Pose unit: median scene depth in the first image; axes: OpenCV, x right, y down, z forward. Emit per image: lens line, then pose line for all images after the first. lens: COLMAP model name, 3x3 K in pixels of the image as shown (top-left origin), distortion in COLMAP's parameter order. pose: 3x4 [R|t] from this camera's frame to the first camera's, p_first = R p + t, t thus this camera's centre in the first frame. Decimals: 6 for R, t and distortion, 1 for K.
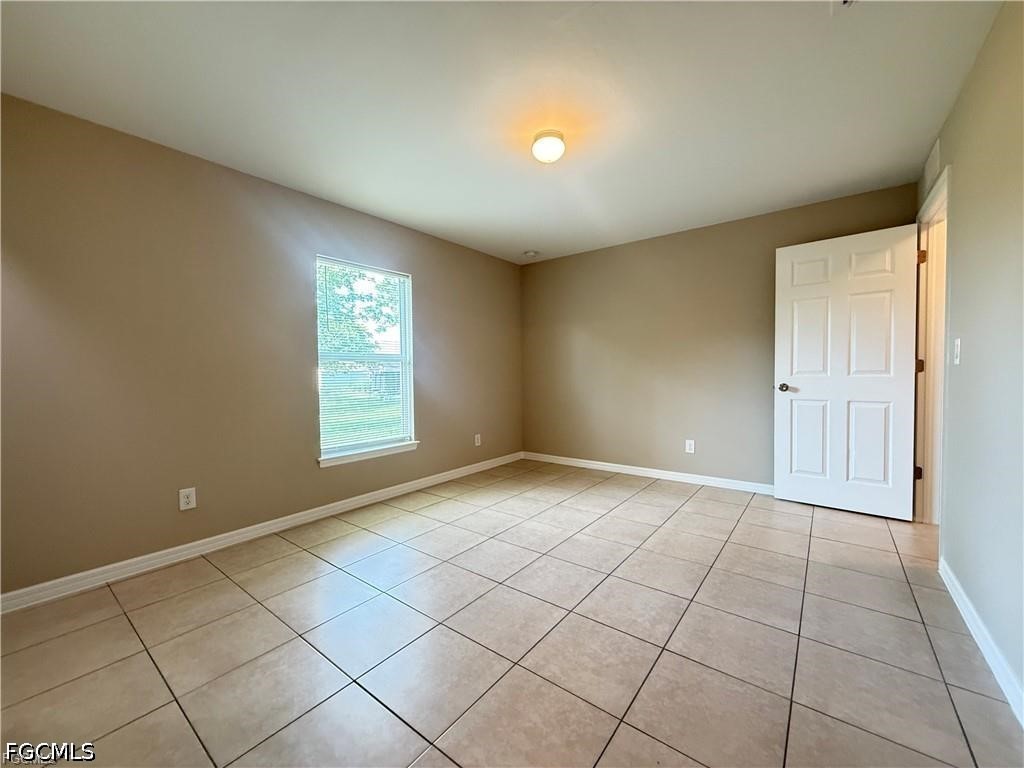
lens RADIAL K [[408.3, 0, 510.9], [0, 408.3, 381.4], [0, 0, 1]] dist [-0.000147, 0.000259]
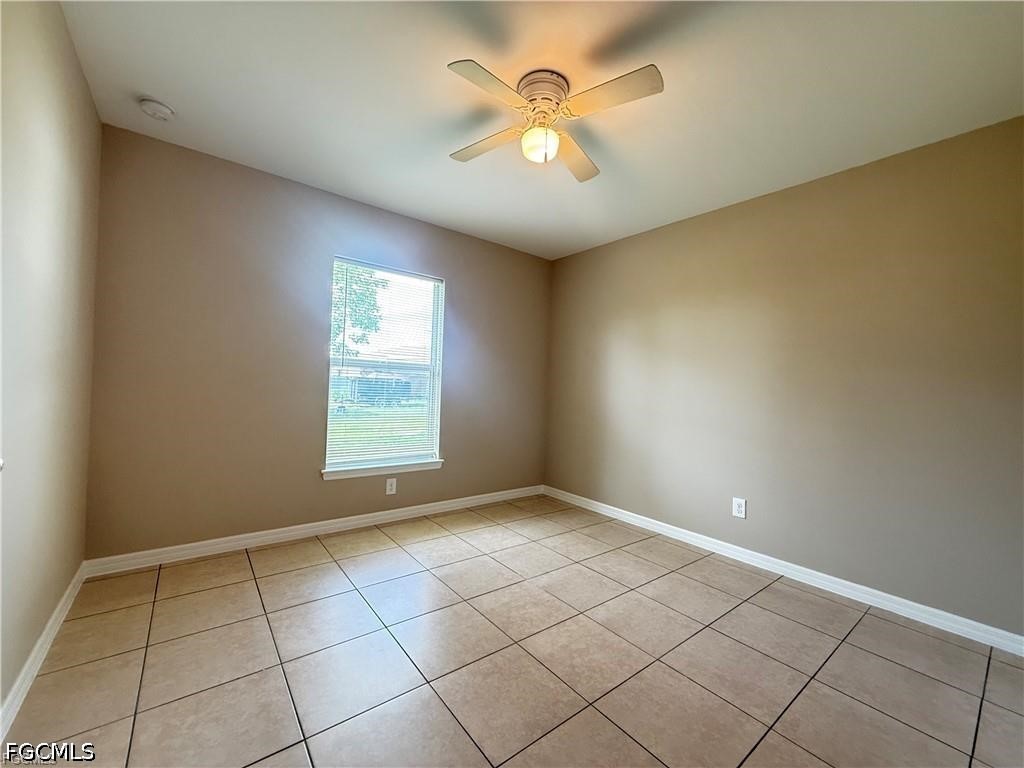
lens RADIAL K [[408.3, 0, 500.1], [0, 408.3, 382.3], [0, 0, 1]] dist [-0.000147, 0.000259]
pose [[0.967875, 0.046829, -0.247033, 0.132013], [-0.056499, 0.997883, -0.032200, -0.003975], [0.245002, 0.045123, 0.968472, 0.166423]]
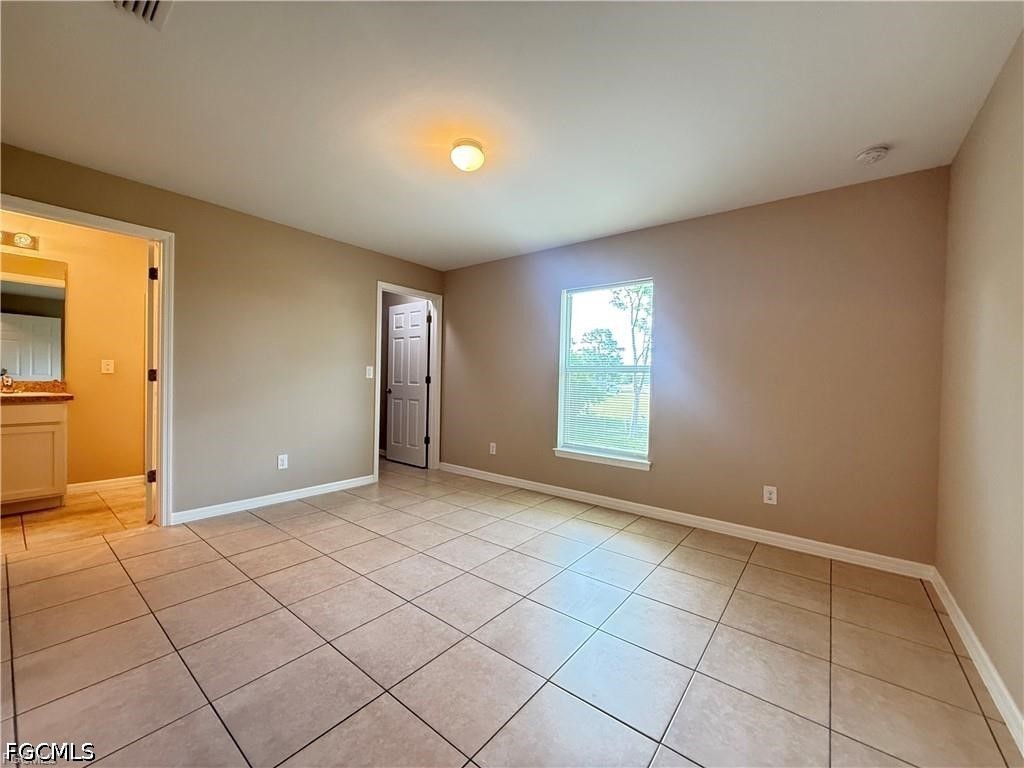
lens RADIAL K [[408.3, 0, 510.7], [0, 408.3, 377.8], [0, 0, 1]] dist [-0.000147, 0.000259]
pose [[-0.007252, 0.009929, -0.999924, 0.768729], [-0.047363, 0.998825, 0.010262, -0.038790], [0.998851, 0.047434, -0.006773, 0.799117]]
